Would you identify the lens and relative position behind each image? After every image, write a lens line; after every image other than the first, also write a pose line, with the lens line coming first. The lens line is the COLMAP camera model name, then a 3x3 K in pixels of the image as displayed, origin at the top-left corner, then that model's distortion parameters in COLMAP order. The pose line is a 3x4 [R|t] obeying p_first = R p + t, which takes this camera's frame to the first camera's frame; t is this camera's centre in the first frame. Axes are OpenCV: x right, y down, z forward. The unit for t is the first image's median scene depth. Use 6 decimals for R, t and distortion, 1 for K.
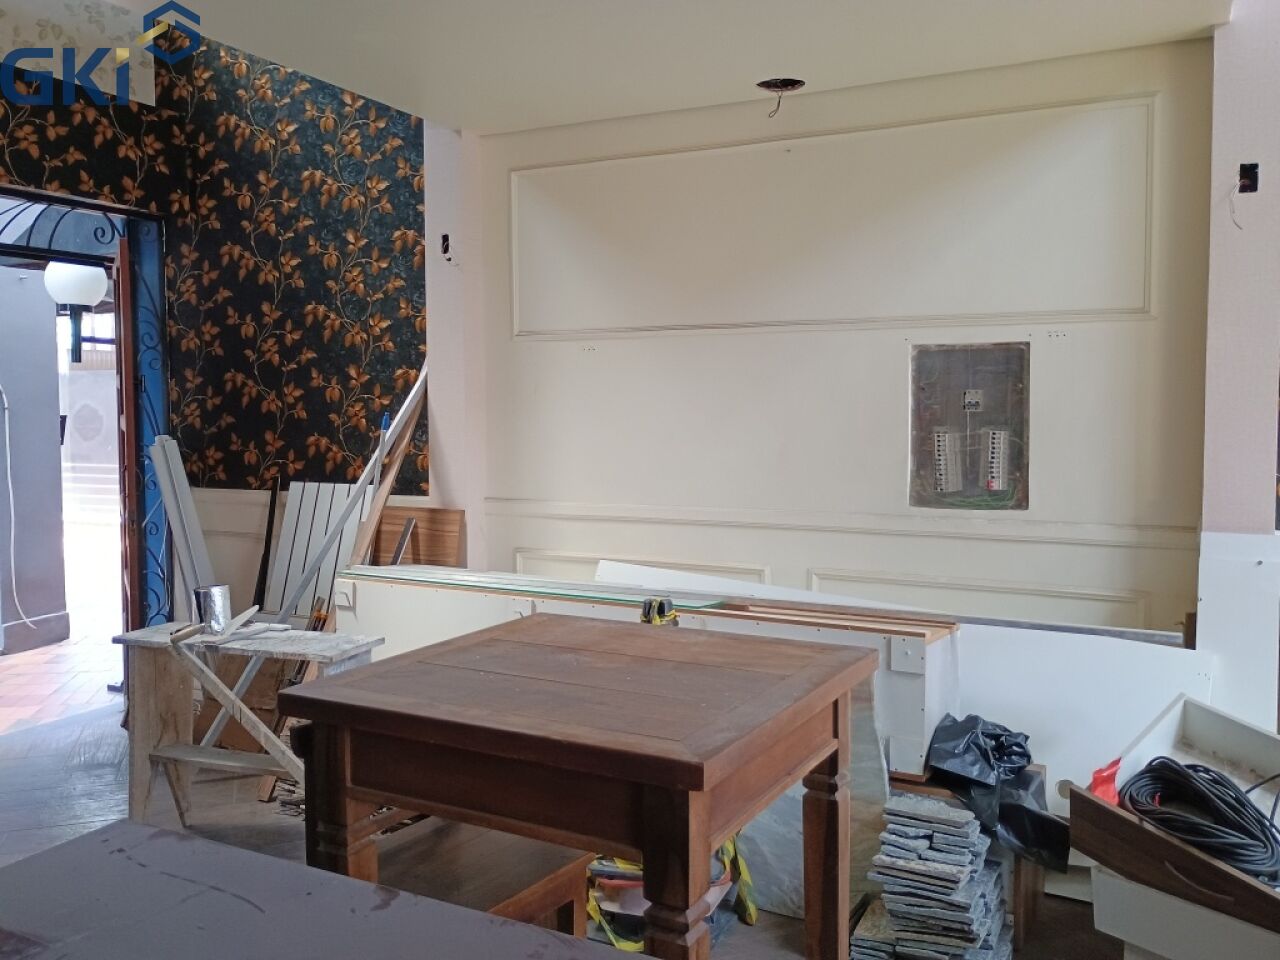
lens RADIAL K [[1115.6, 0, 640.0], [0, 1115.6, 480.0], [0, 0, 1]] dist [0.065170, -0.072255]
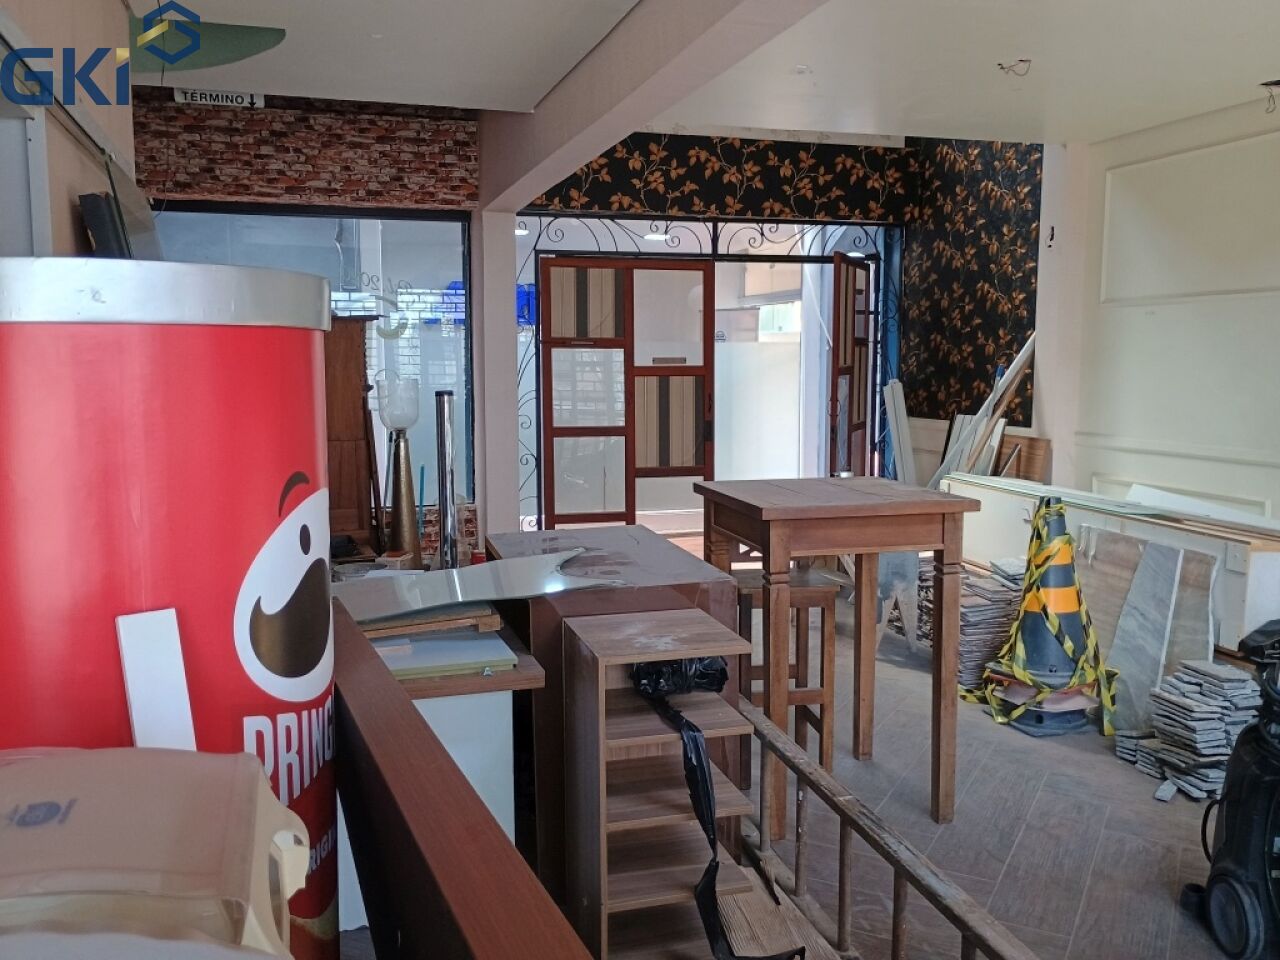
lens RADIAL K [[1115.6, 0, 640.0], [0, 1115.6, 480.0], [0, 0, 1]] dist [0.065170, -0.072255]
pose [[0.691921, 0.083516, -0.717126, 0.411549], [-0.052316, 0.996476, 0.065571, 0.011855], [0.720075, -0.007853, 0.693852, -0.227651]]
